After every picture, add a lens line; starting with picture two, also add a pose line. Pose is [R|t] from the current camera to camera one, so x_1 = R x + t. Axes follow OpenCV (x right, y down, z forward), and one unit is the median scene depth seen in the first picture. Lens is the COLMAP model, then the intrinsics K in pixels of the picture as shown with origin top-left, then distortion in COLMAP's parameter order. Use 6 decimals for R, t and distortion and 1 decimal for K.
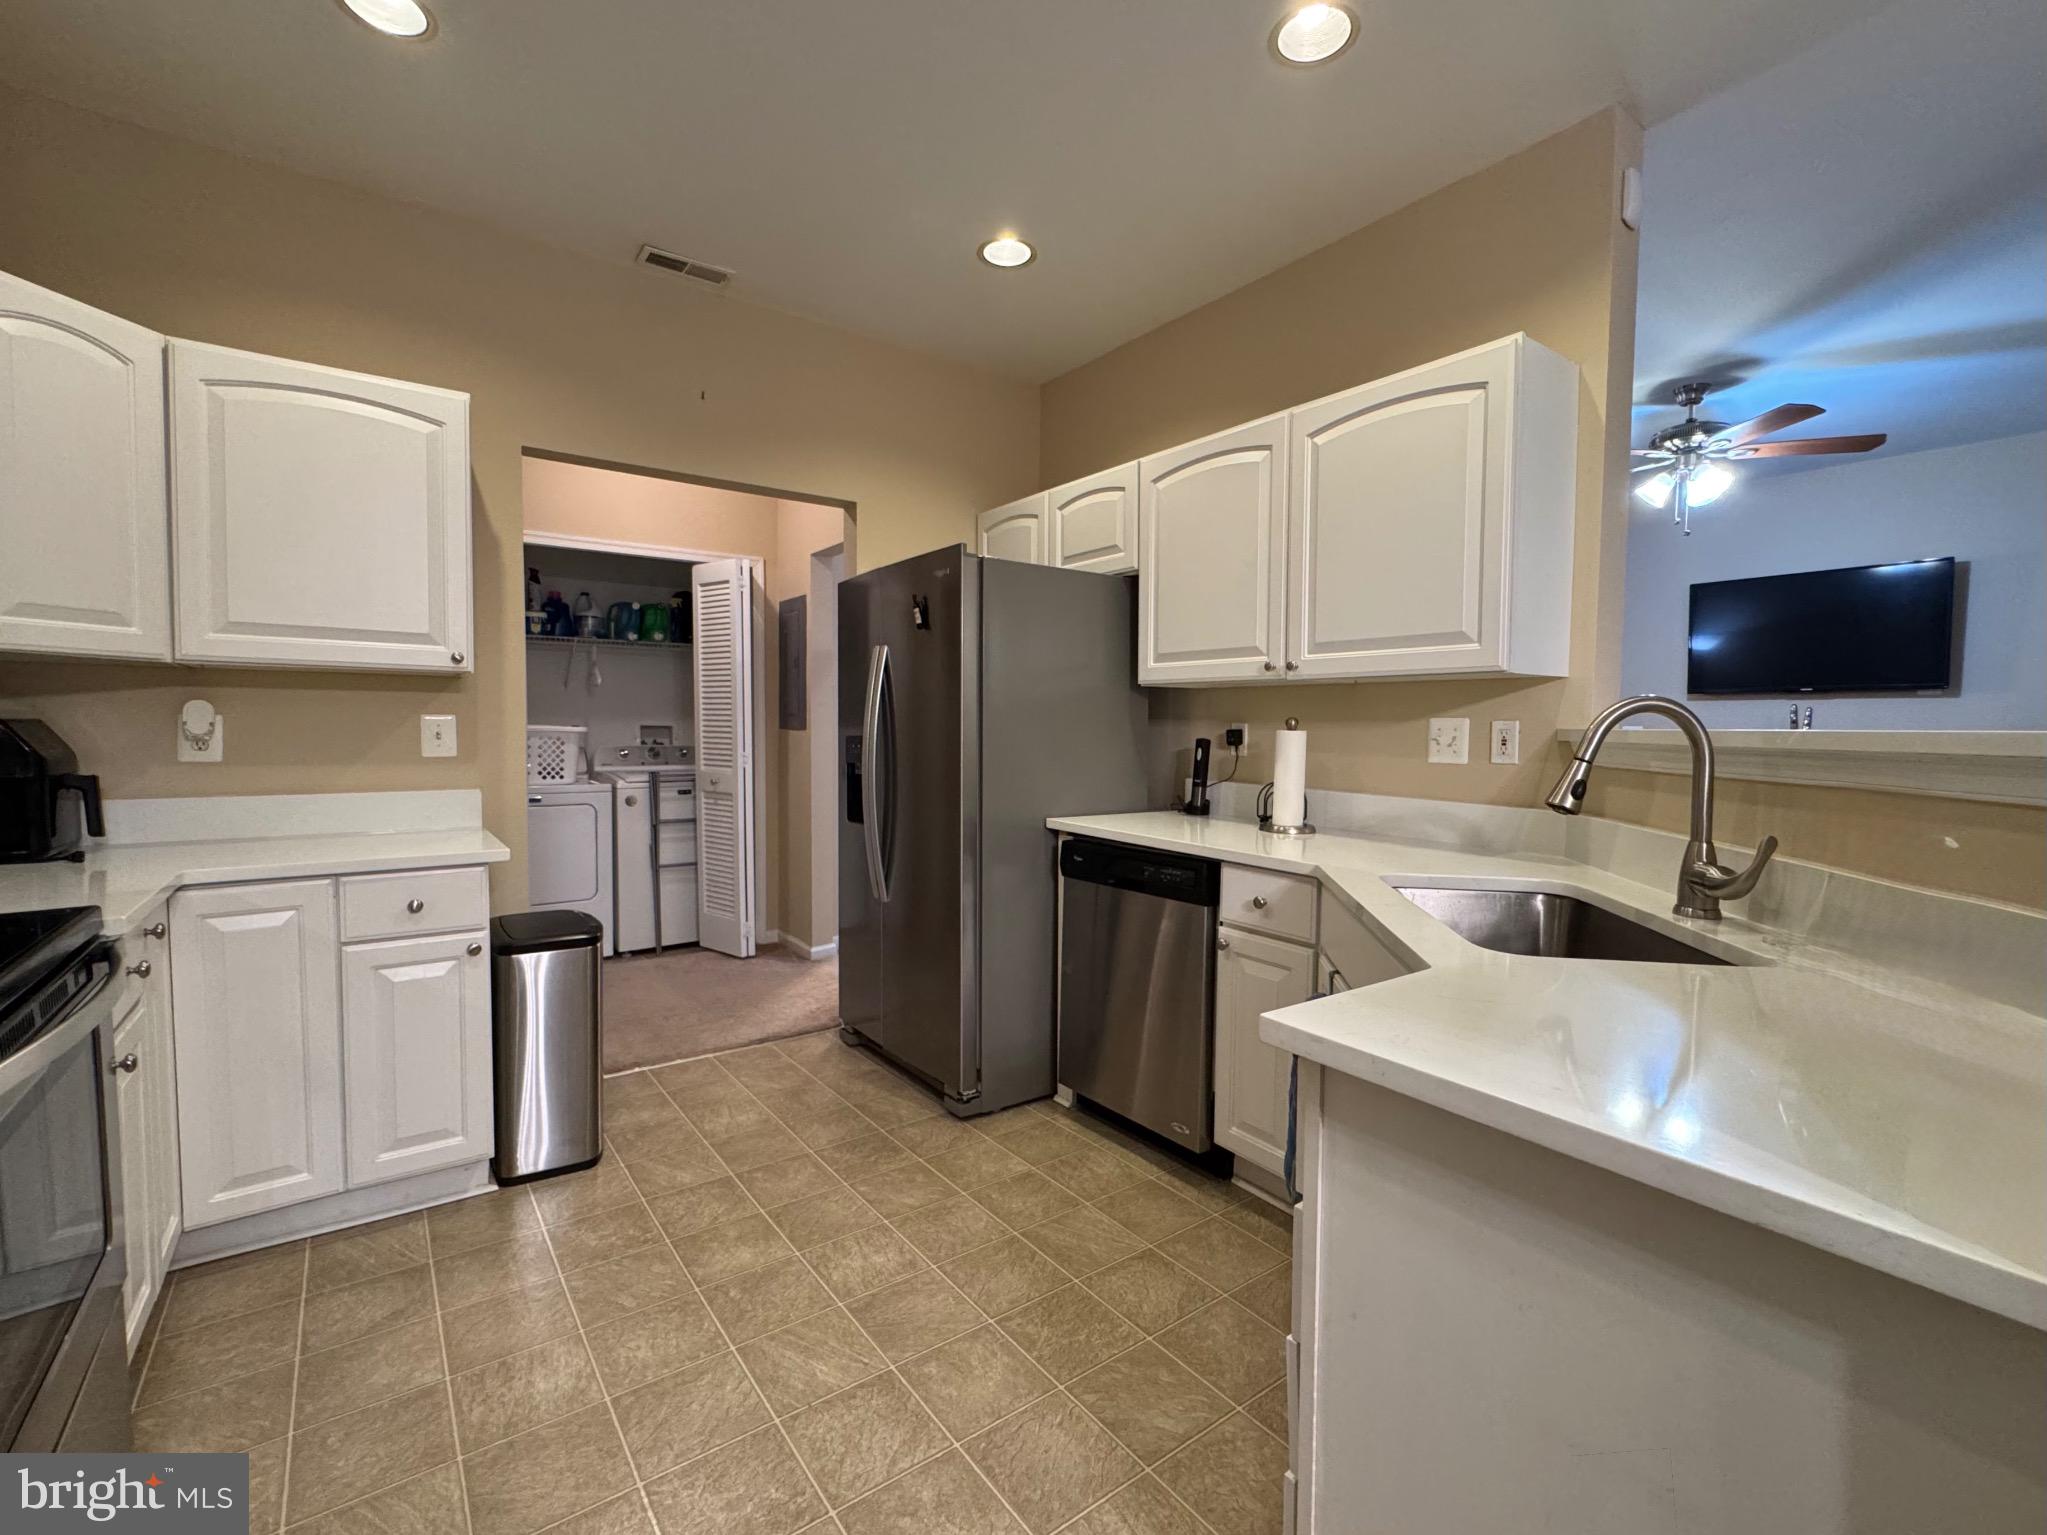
lens RADIAL K [[899.5, 0, 1023.5], [0, 899.5, 767.5], [0, 0, 1]] dist [-0.003563, -0.000201]
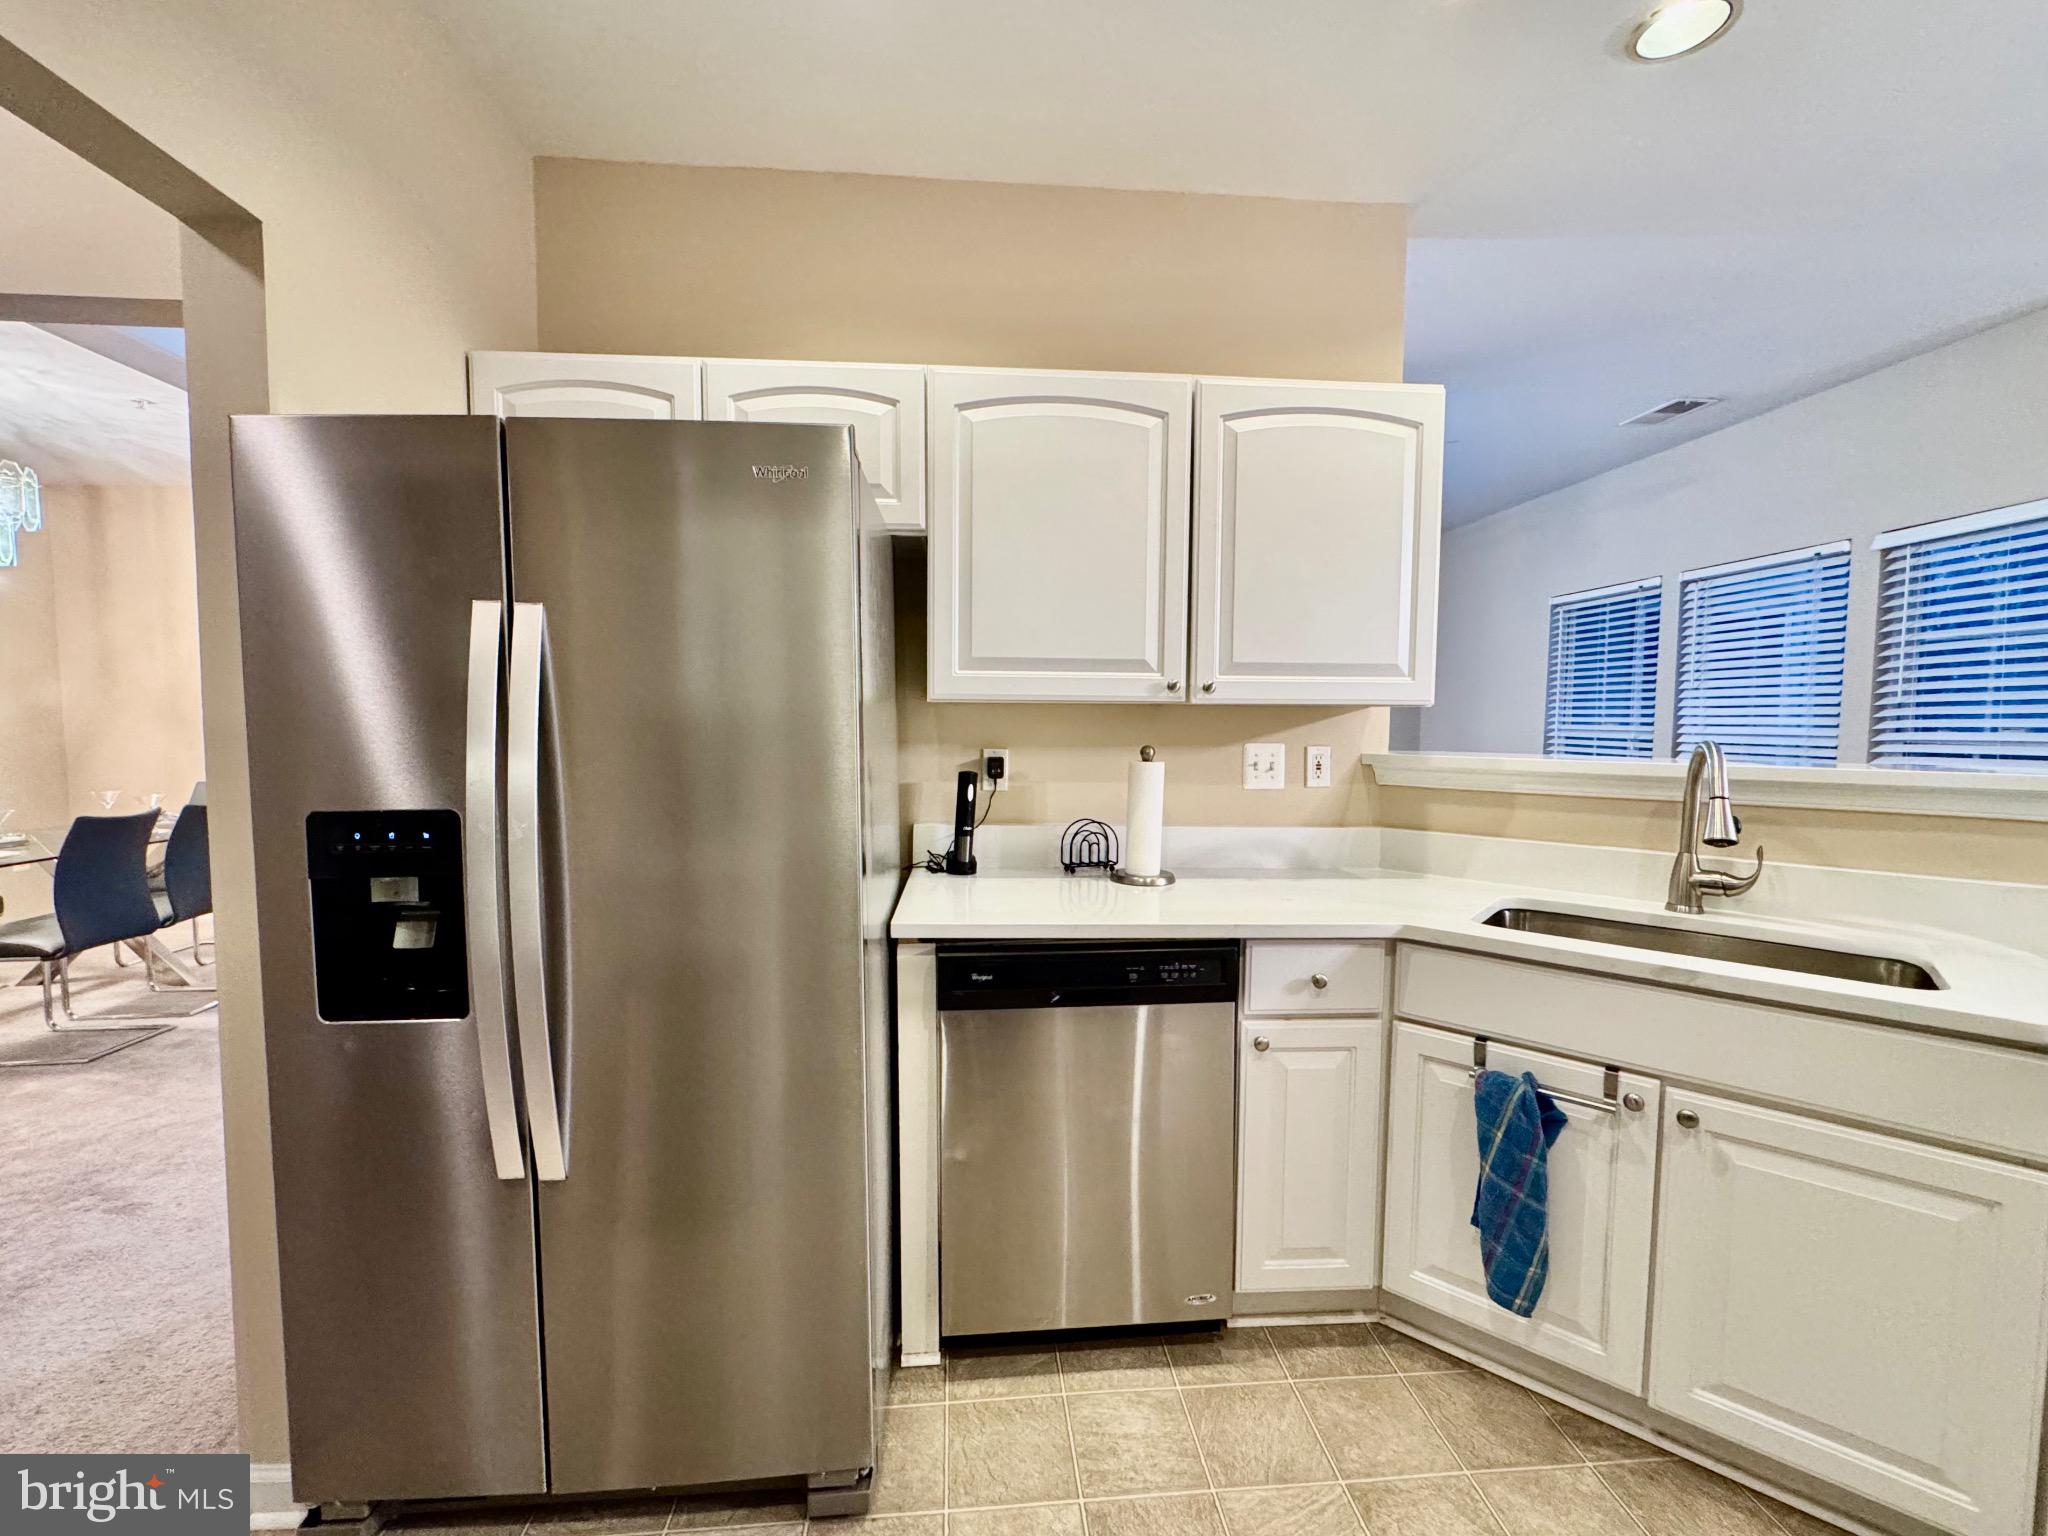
lens RADIAL K [[859.4, 0, 1024.0], [0, 859.4, 768.0], [0, 0, 1]] dist [-0.005938, -0.000056]
pose [[0.526523, -0.057112, 0.848240, -0.470894], [0.038799, 0.998316, 0.043134, -0.078495], [-0.849275, 0.010200, 0.527852, 0.713748]]
